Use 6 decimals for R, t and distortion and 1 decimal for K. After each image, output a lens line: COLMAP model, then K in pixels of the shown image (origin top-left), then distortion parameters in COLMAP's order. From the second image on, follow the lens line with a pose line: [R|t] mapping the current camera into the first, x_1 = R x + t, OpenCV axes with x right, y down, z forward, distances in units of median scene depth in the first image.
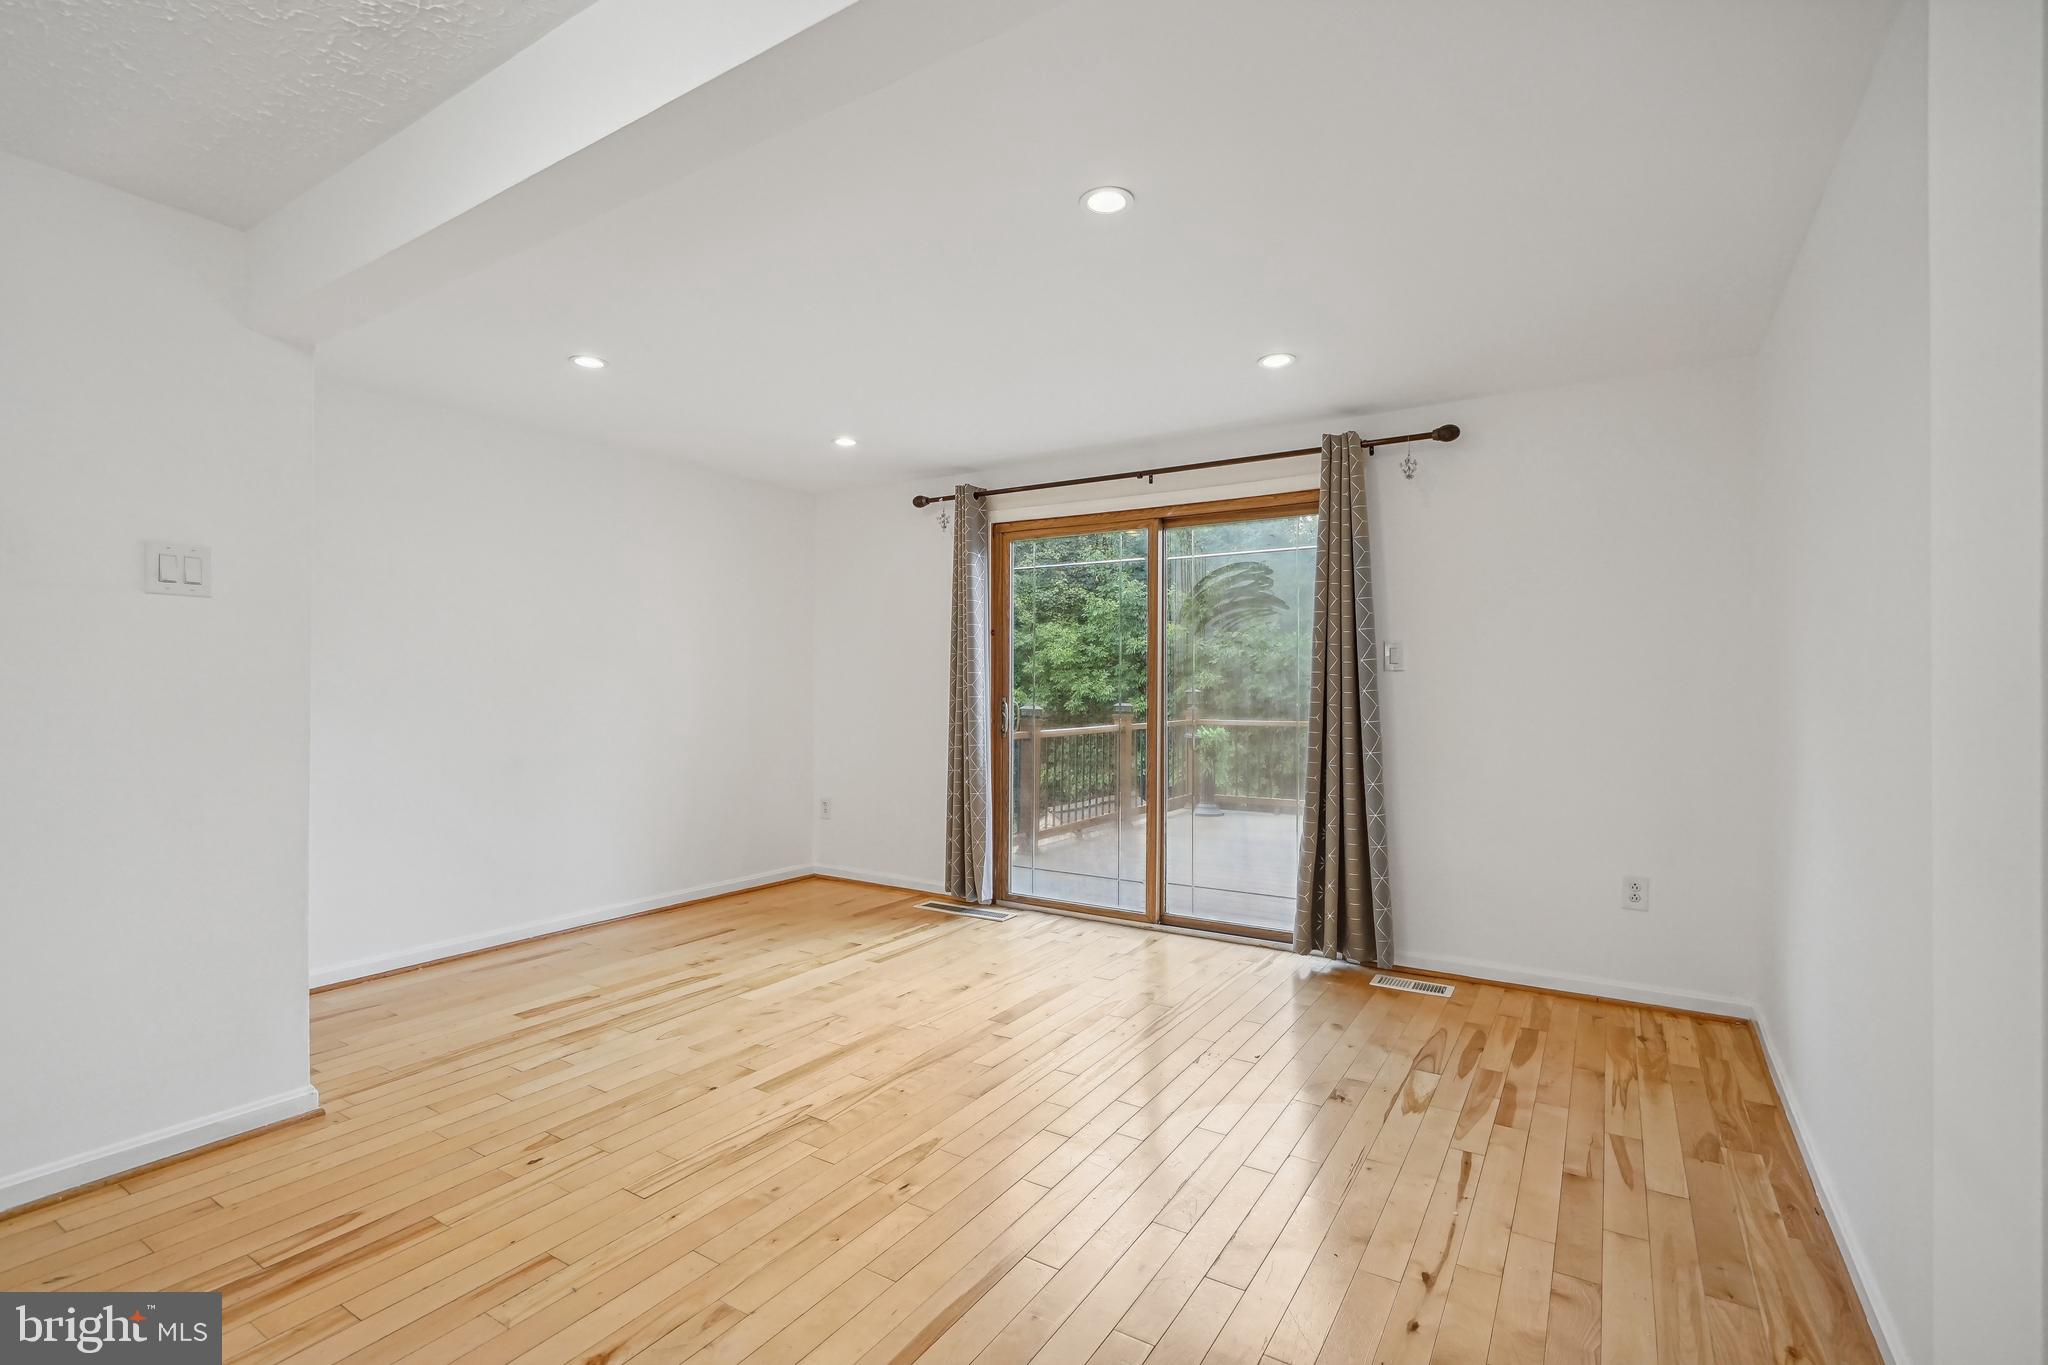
lens RADIAL K [[942.2, 0, 1014.3], [0, 942.2, 686.3], [0, 0, 1]] dist [-0.005910, 0.003516]
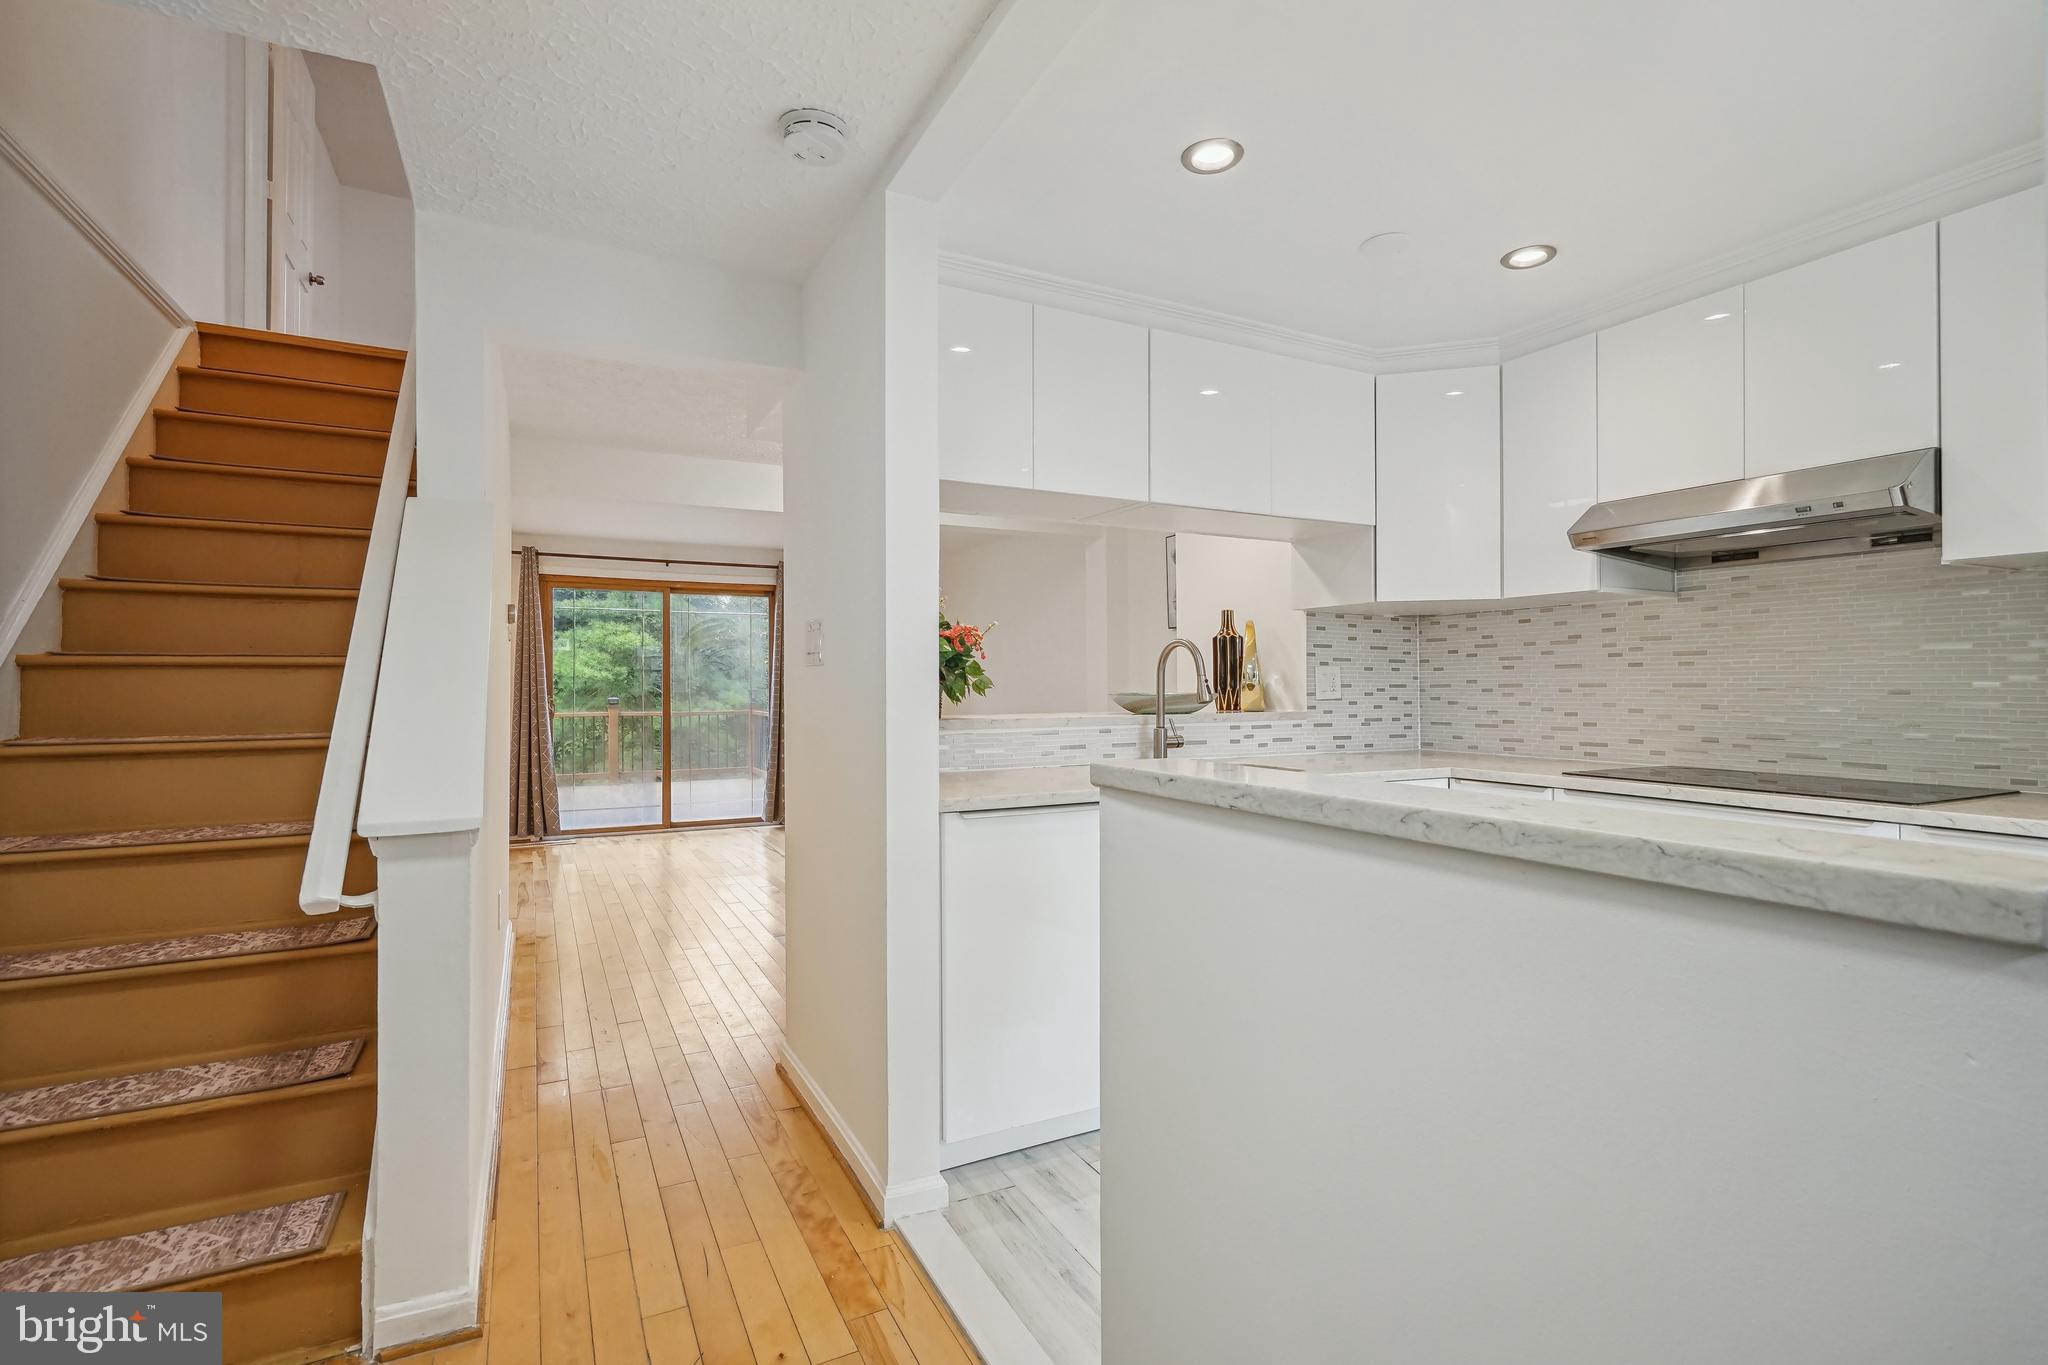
lens RADIAL K [[942.2, 0, 1029.7], [0, 942.2, 675.3], [0, 0, 1]] dist [-0.005910, 0.003516]
pose [[0.491744, 0.003030, 0.870735, -1.172288], [0.002607, 0.999984, -0.004952, -0.012916], [-0.870736, 0.004705, 0.491728, -0.454055]]
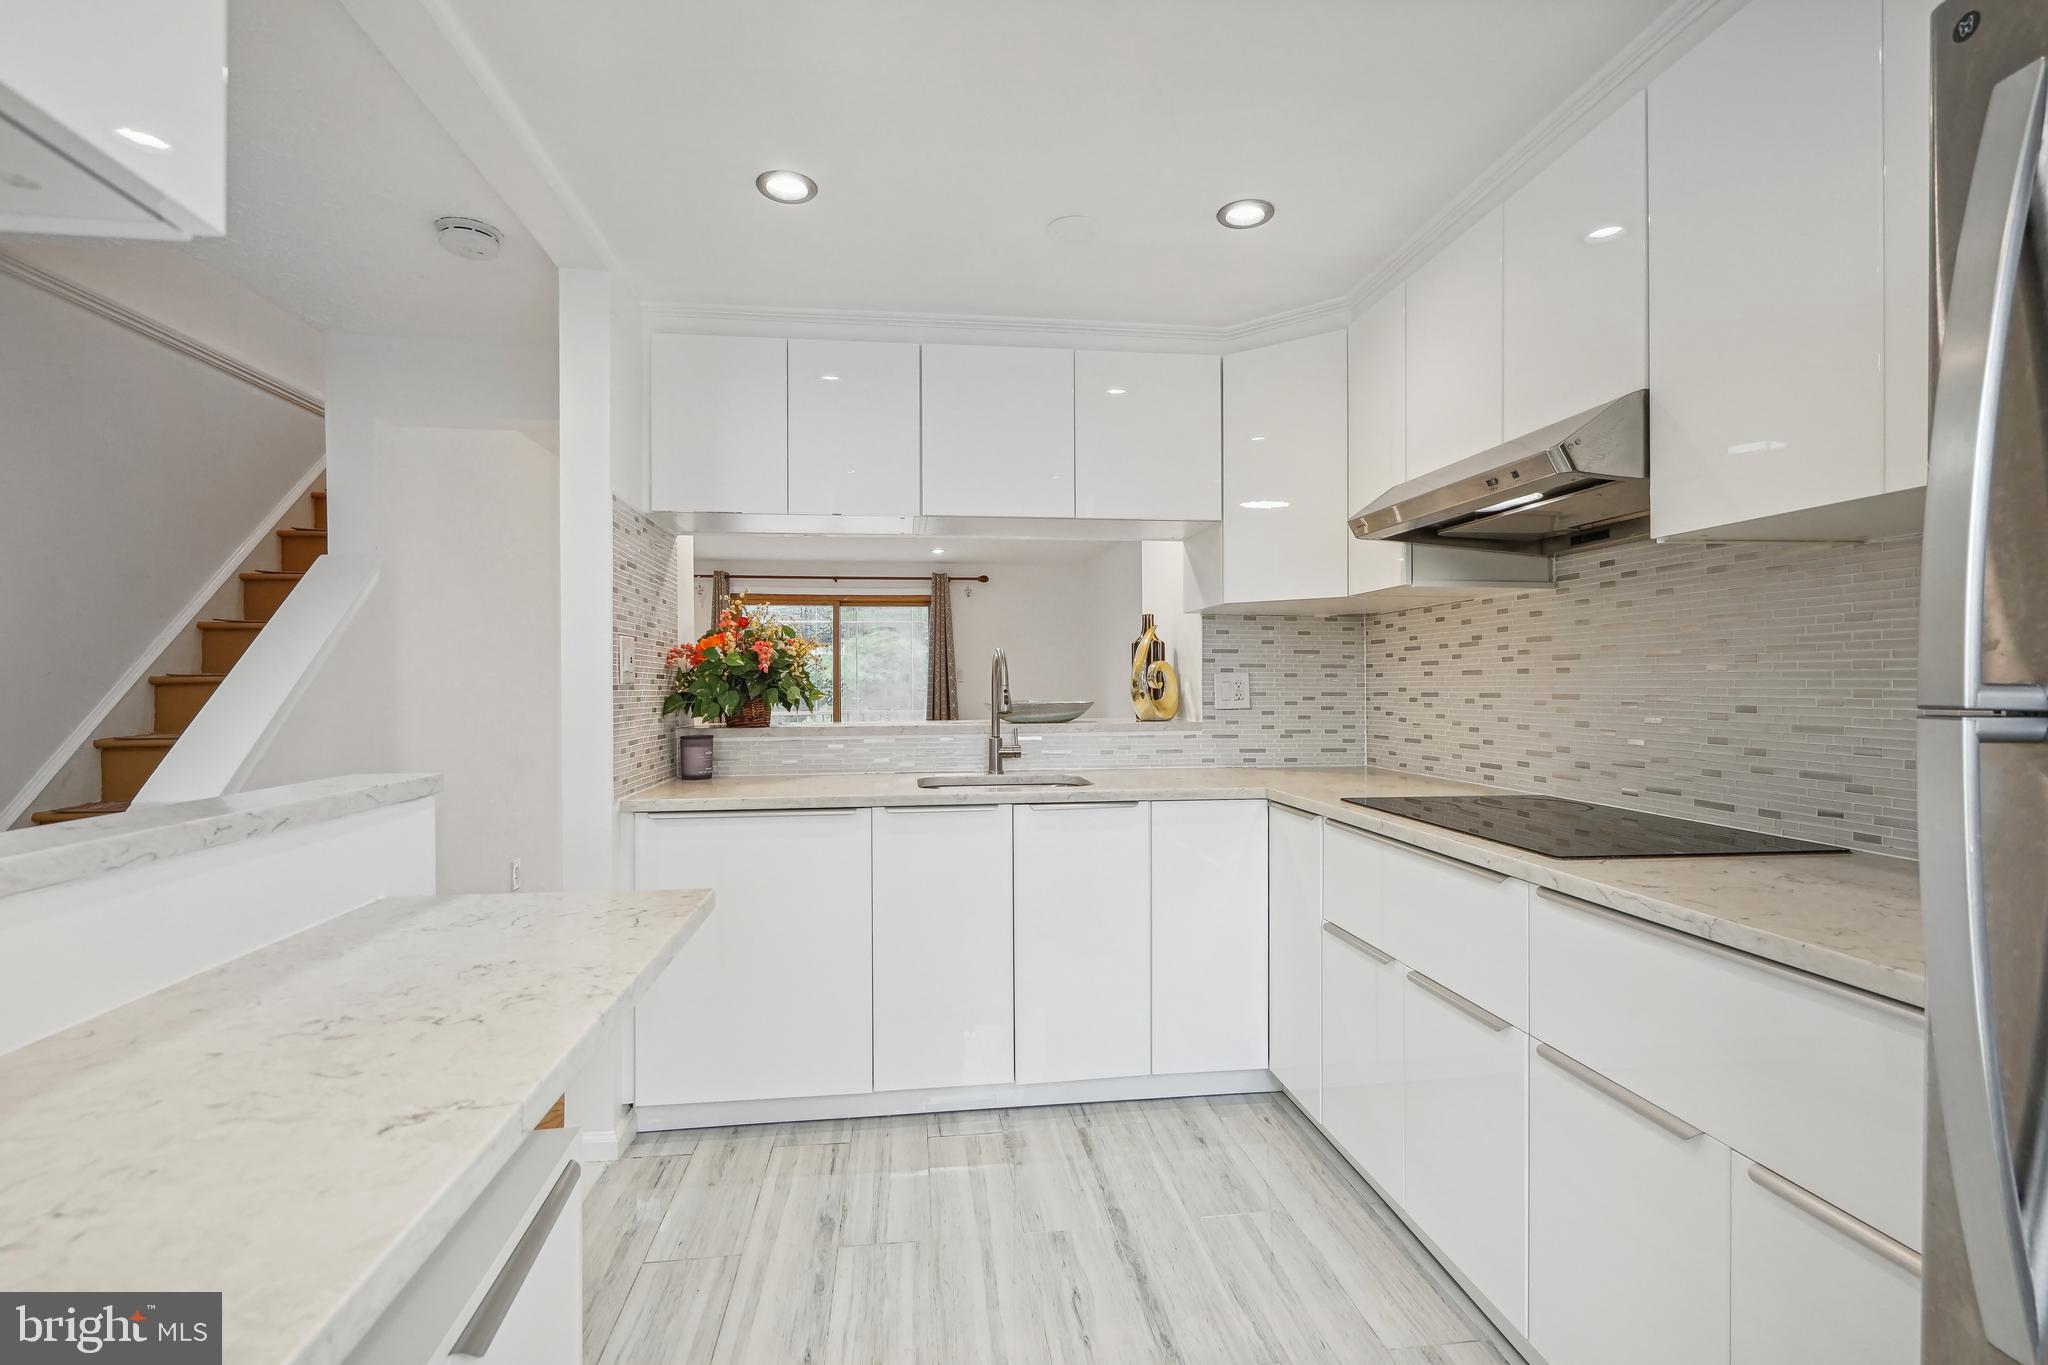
lens RADIAL K [[942.2, 0, 1028.7], [0, 942.2, 681.0], [0, 0, 1]] dist [-0.005910, 0.003516]
pose [[0.762463, -0.006550, 0.646998, -0.910118], [0.007569, 0.999971, 0.001203, -0.021043], [-0.646987, 0.003980, 0.762490, -0.791280]]
